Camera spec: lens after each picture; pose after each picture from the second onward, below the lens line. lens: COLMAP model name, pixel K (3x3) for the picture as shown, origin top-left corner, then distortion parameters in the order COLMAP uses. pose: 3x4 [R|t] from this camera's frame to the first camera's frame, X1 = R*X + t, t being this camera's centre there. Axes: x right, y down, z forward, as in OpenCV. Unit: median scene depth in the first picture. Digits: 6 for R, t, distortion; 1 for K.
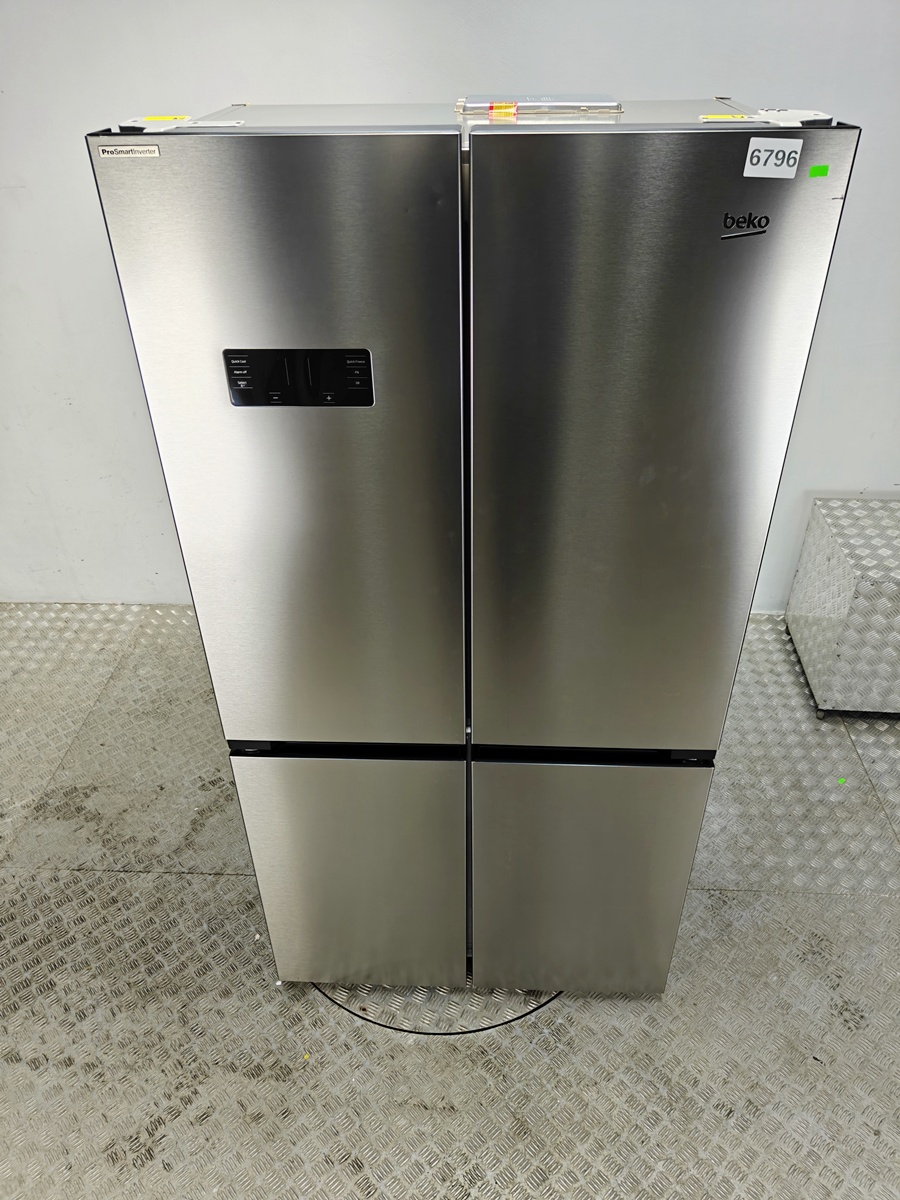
lens RADIAL K [[865.6, 0, 447.1], [0, 865.6, 610.9], [0, 0, 1]] dist [-0.006876, 0.013546]
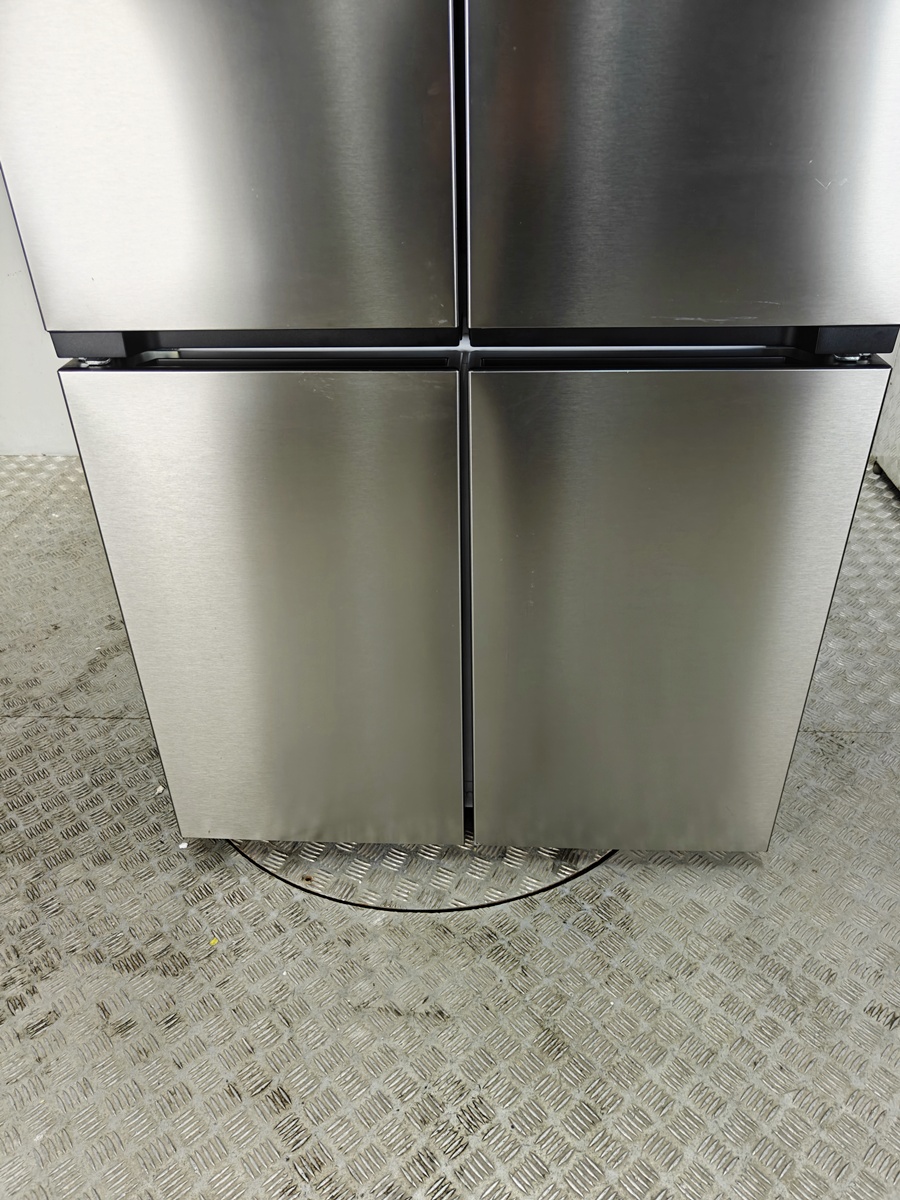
lens RADIAL K [[865.6, 0, 449.0], [0, 865.6, 604.0], [0, 0, 1]] dist [-0.006876, 0.013546]
pose [[0.999984, 0.000419, -0.005699, 0.013997], [-0.000720, 0.998594, -0.053001, 0.285844], [0.005668, 0.053005, 0.998578, 0.332624]]
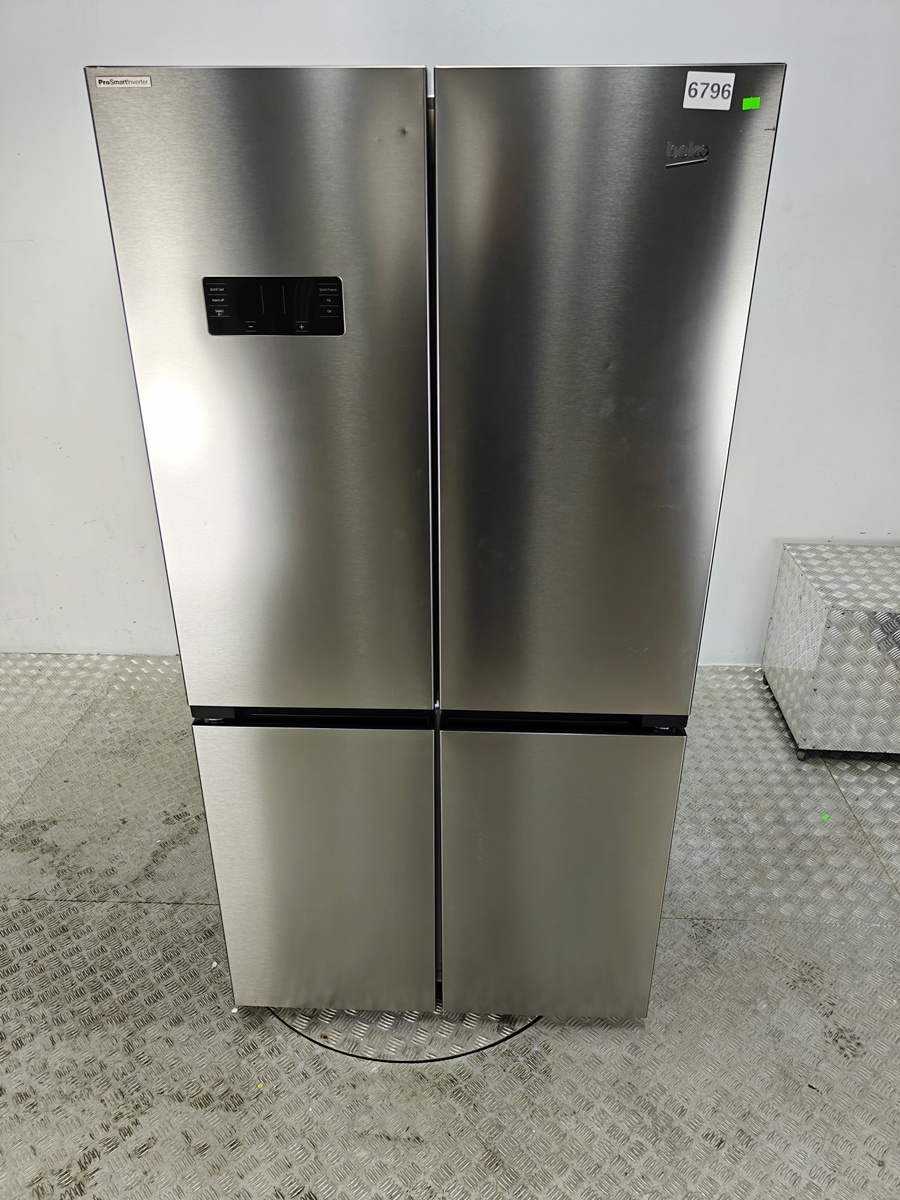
lens RADIAL K [[865.6, 0, 446.1], [0, 865.6, 605.0], [0, 0, 1]] dist [-0.006876, 0.013546]
pose [[0.999855, 0.010082, 0.013734, 0.016085], [-0.007793, 0.987472, -0.157602, 0.147438], [-0.015150, 0.157472, 0.987407, 0.008770]]
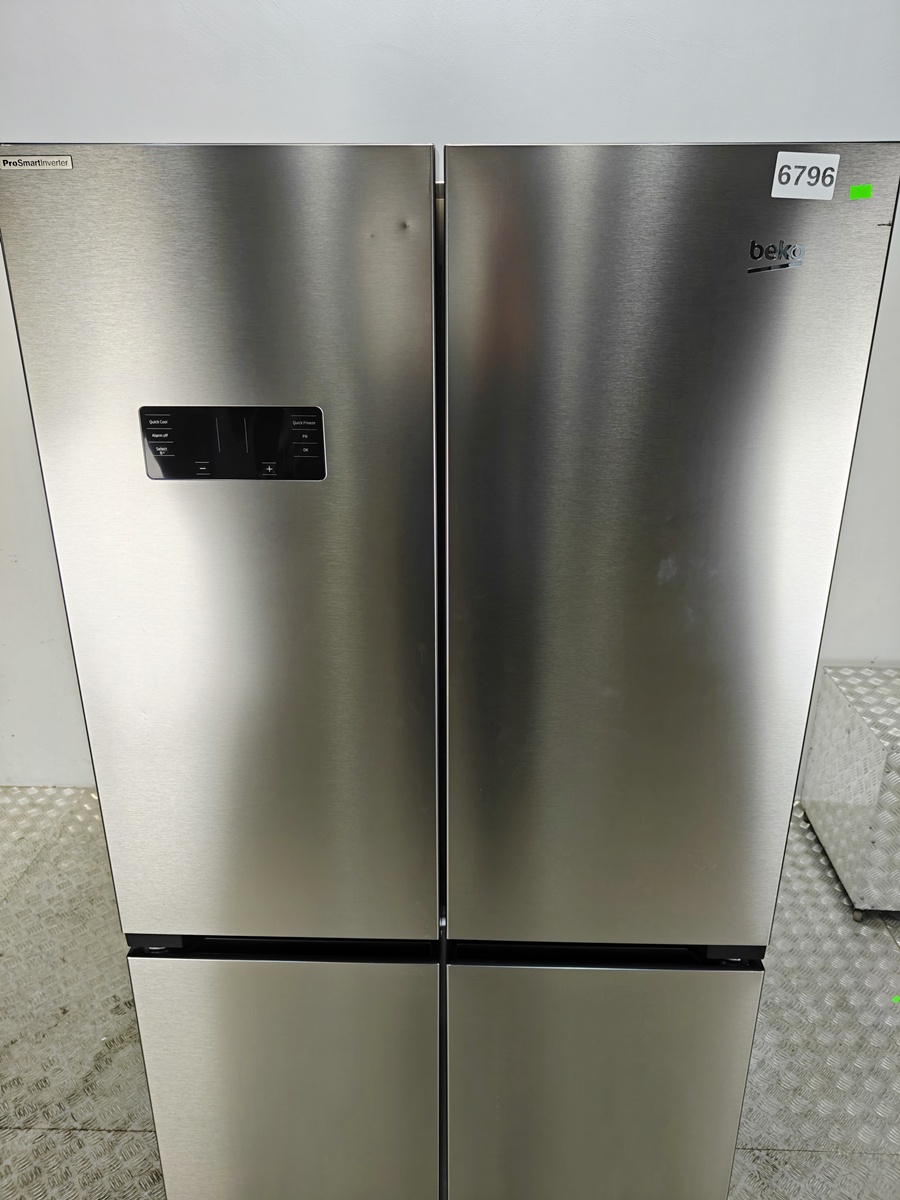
lens RADIAL K [[865.6, 0, 448.4], [0, 865.6, 601.1], [0, 0, 1]] dist [-0.006876, 0.013546]
pose [[0.999666, 0.008733, 0.024309, 0.006516], [-0.002456, 0.968976, -0.247141, 0.041694], [-0.025713, 0.246999, 0.968675, 0.145393]]
